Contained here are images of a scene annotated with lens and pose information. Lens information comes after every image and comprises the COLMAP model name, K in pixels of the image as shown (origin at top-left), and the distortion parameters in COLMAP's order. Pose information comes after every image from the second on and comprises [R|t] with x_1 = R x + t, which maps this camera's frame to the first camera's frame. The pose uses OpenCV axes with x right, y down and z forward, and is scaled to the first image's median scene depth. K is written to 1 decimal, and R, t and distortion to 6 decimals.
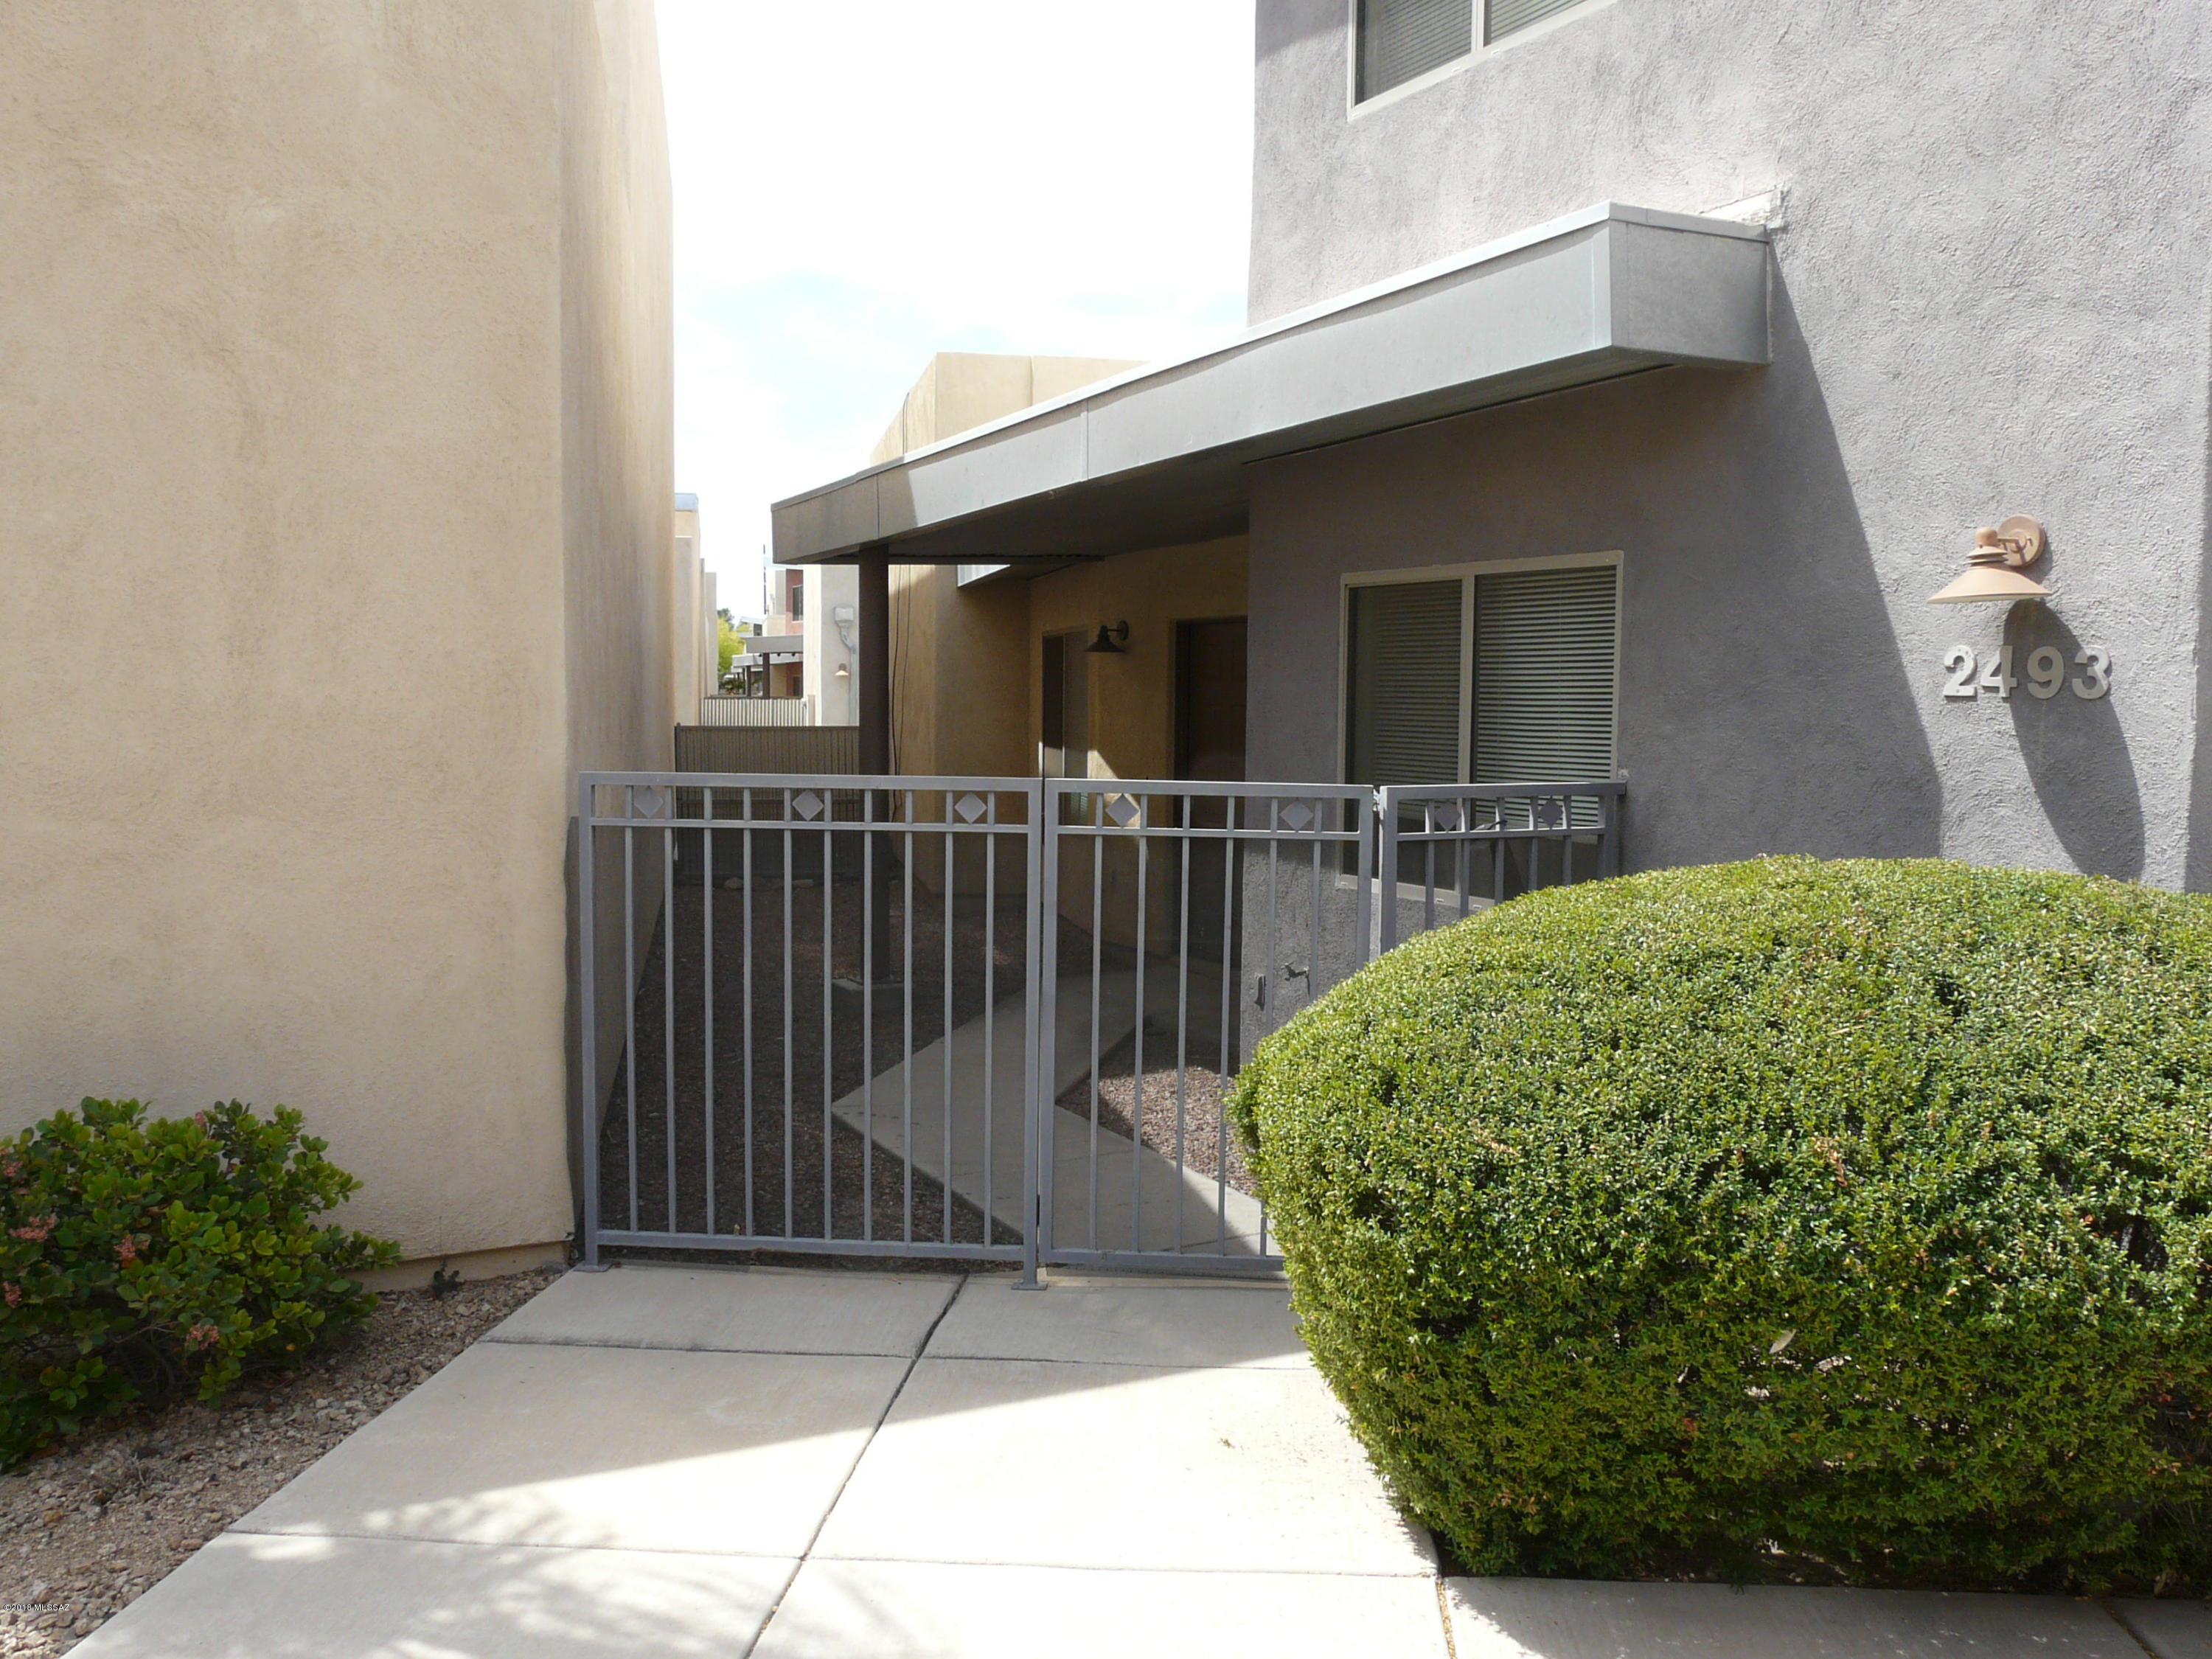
lens RADIAL K [[1852.0, 0, 1088.1], [0, 1852.0, 839.9], [0, 0, 1]] dist [-0.079029, 0.107495]
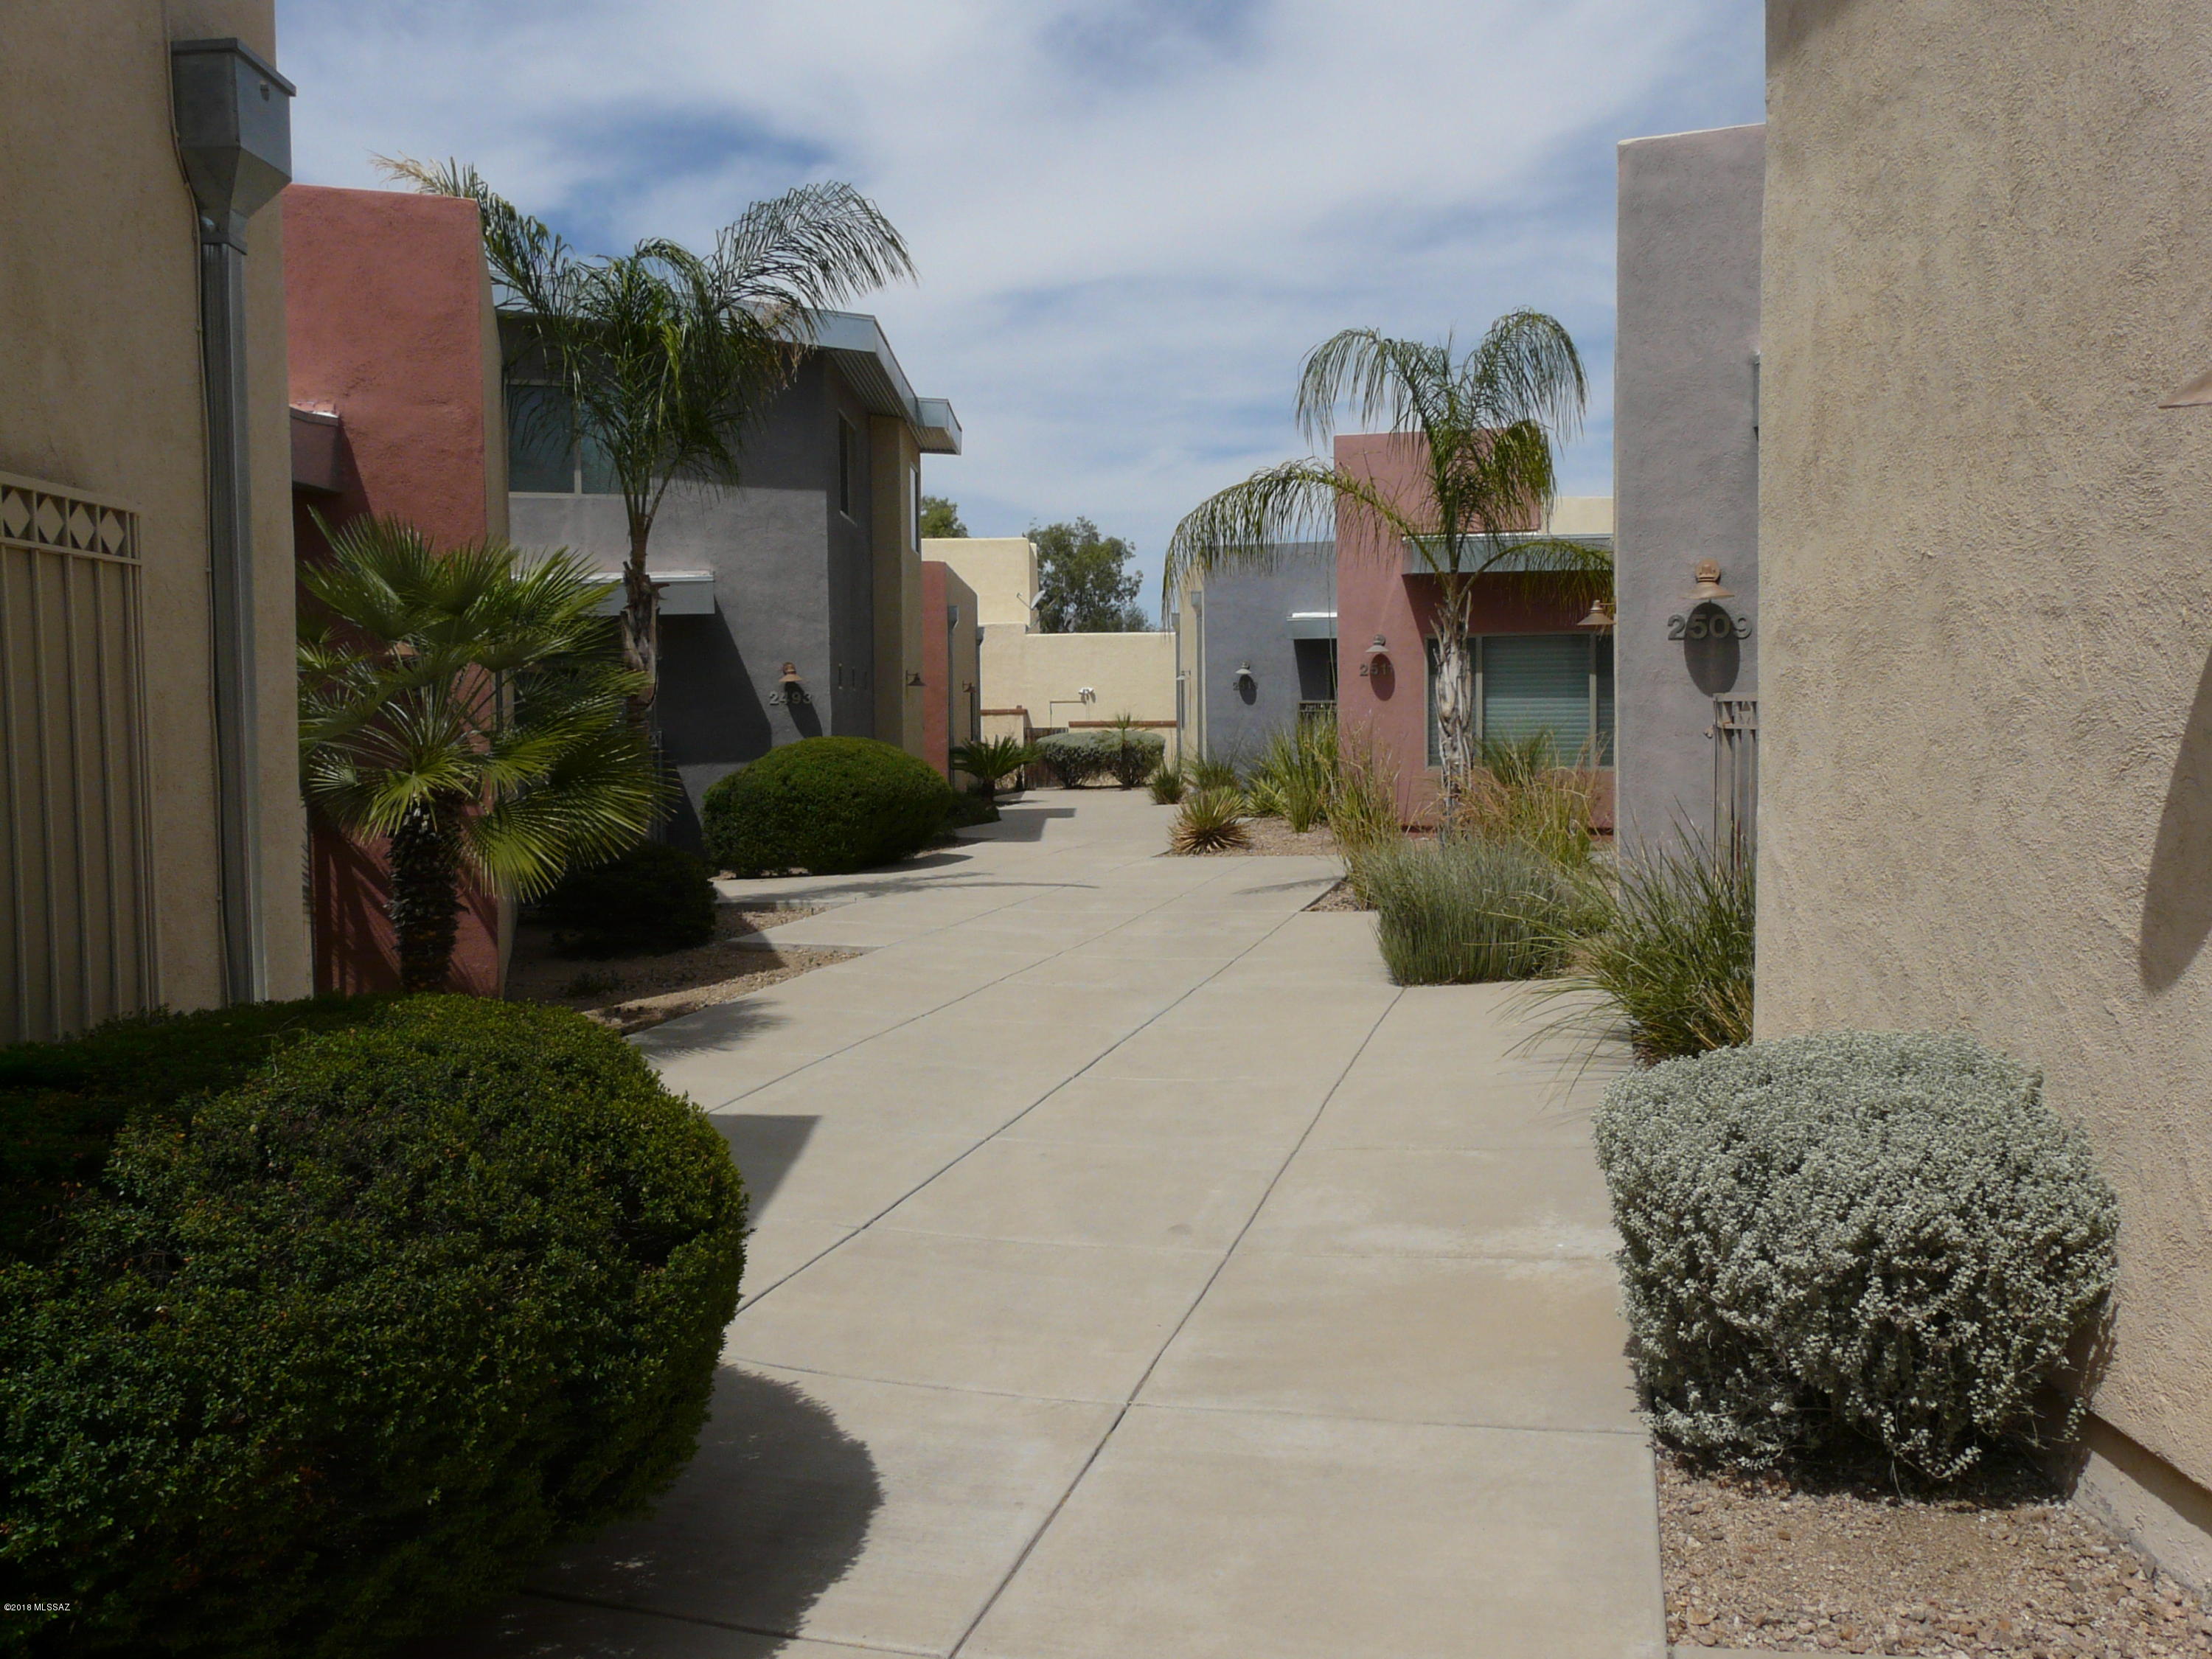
lens RADIAL K [[1852.0, 0, 1105.5], [0, 1852.0, 827.8], [0, 0, 1]] dist [-0.079029, 0.107495]
pose [[0.201219, -0.068126, 0.977174, -3.138222], [0.092348, 0.994455, 0.050315, 0.054234], [-0.975184, 0.080116, 0.206394, -0.522341]]
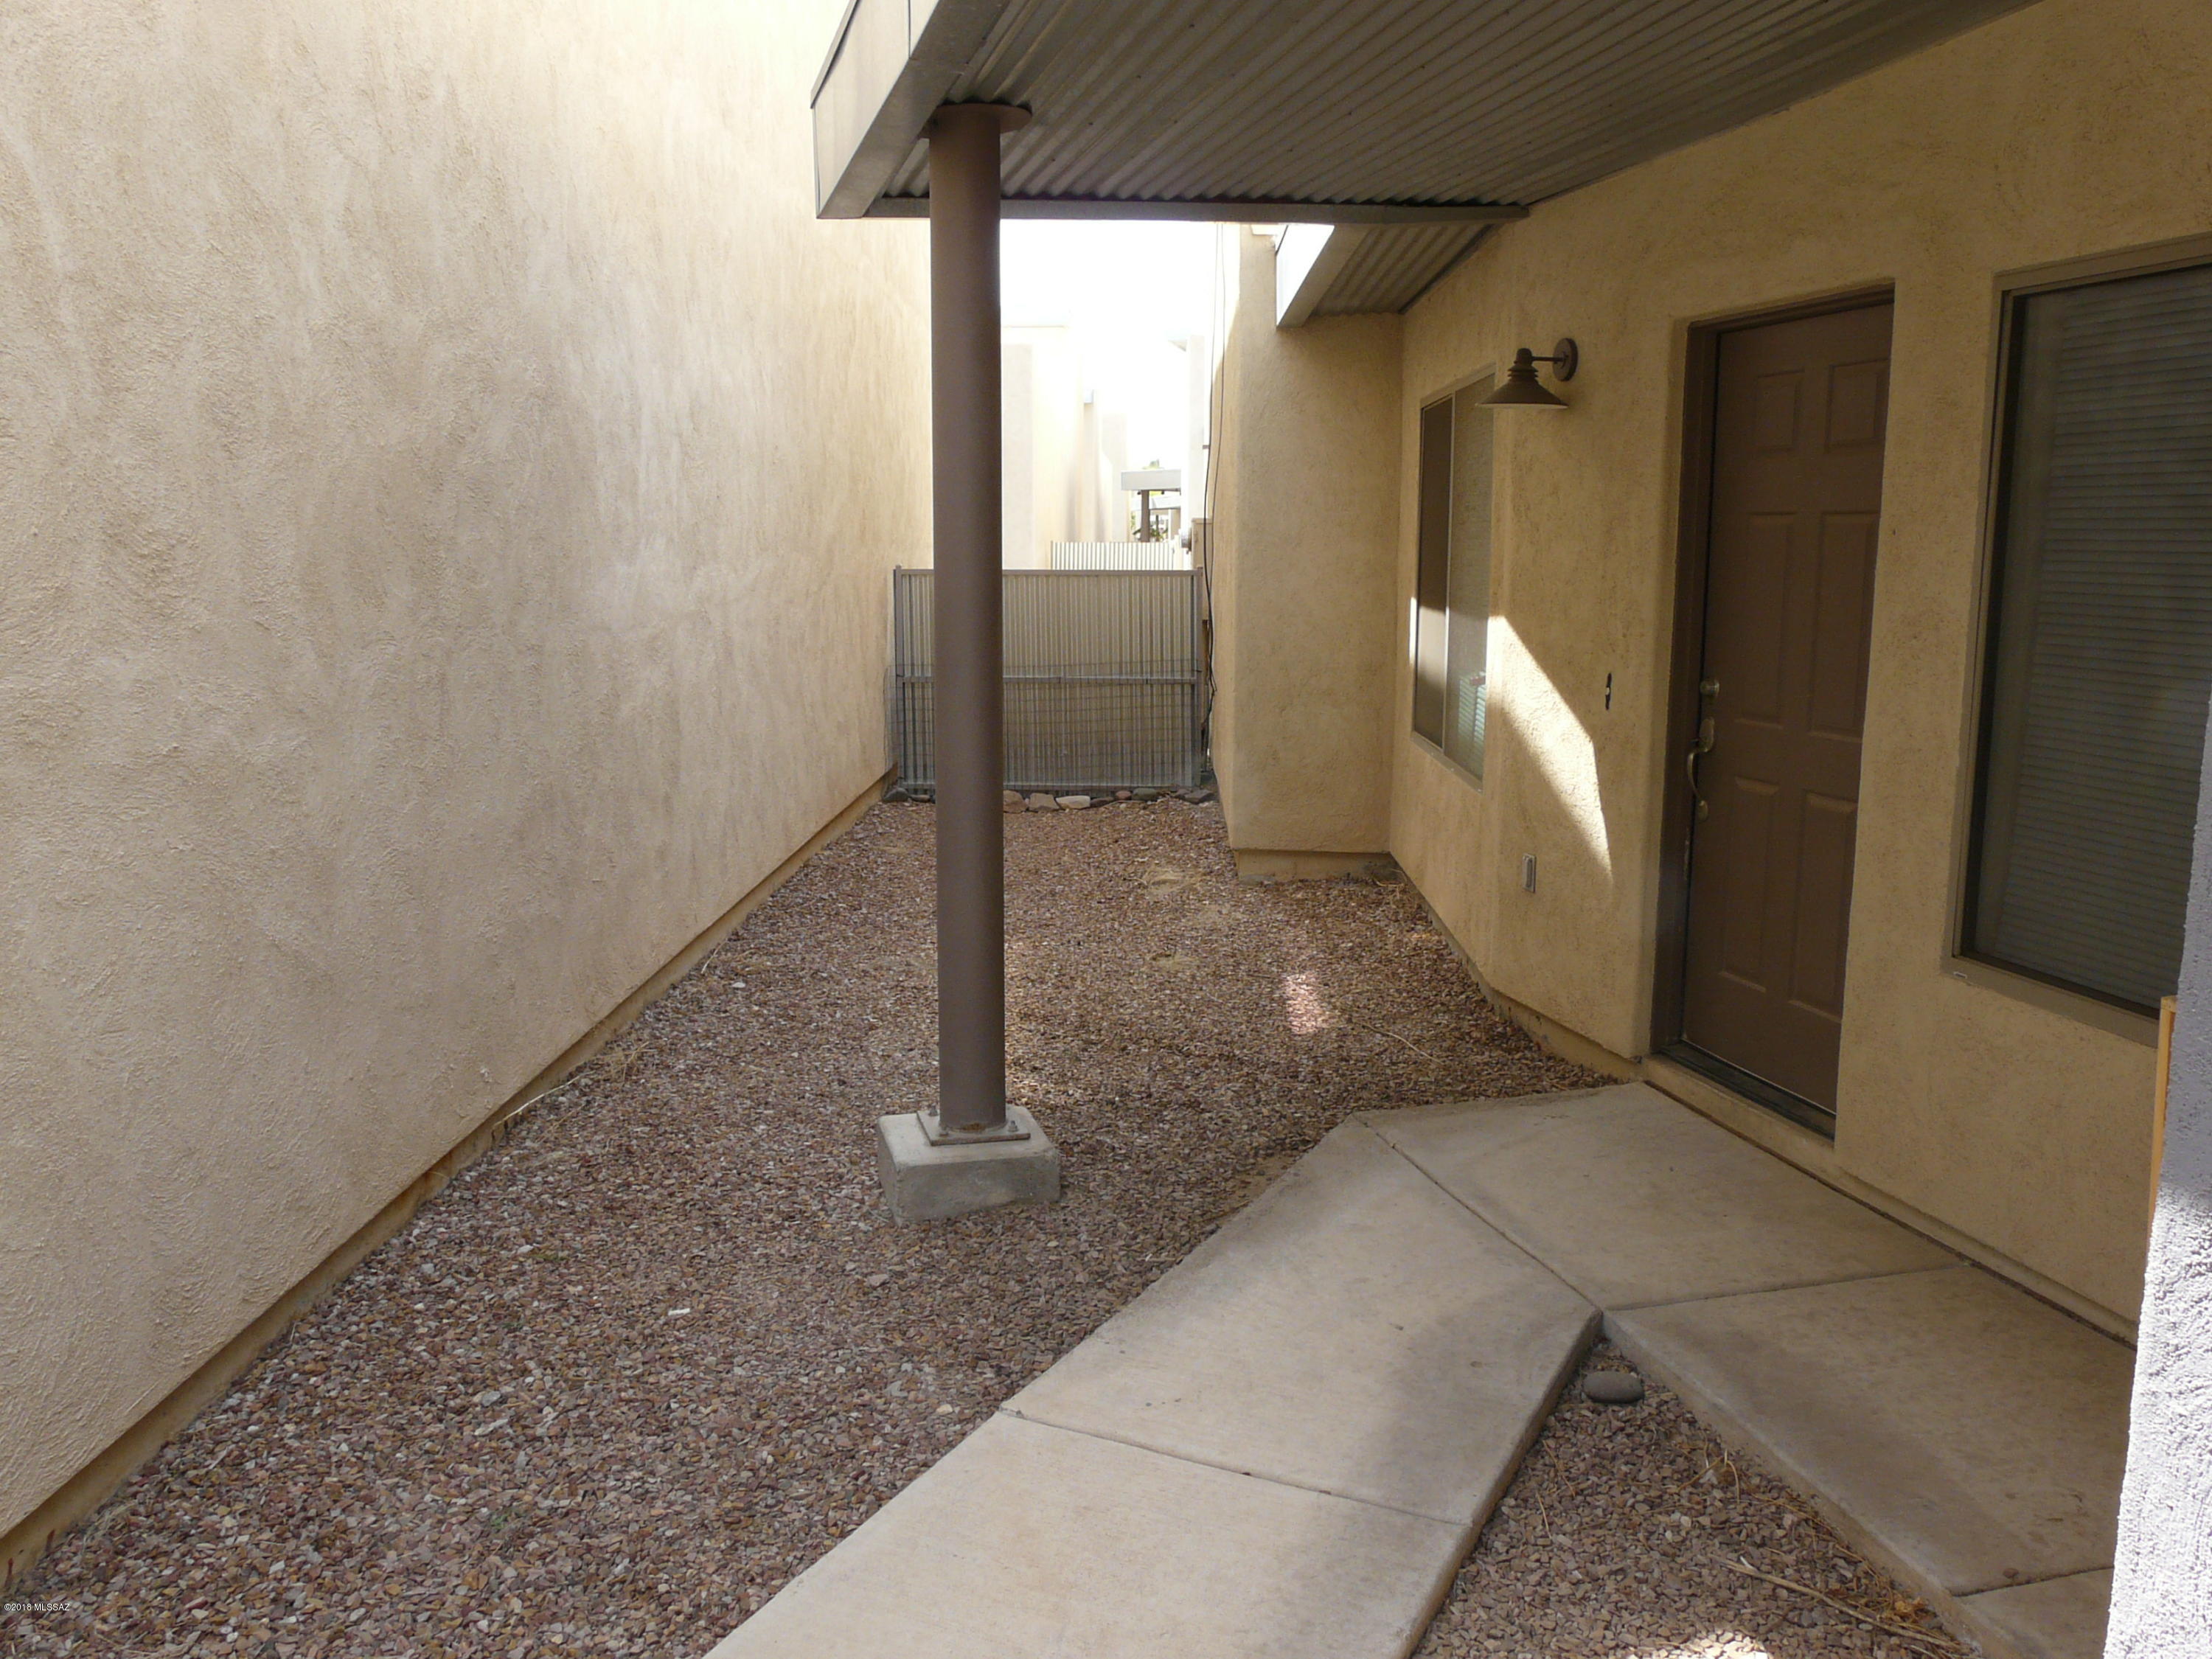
lens RADIAL K [[1852.0, 0, 1112.0], [0, 1852.0, 835.5], [0, 0, 1]] dist [-0.079029, 0.107495]
pose [[0.974168, 0.026435, -0.224271, 0.032638], [-0.008340, 0.996659, 0.081249, -0.069825], [0.225670, -0.077280, 0.971134, 1.184301]]
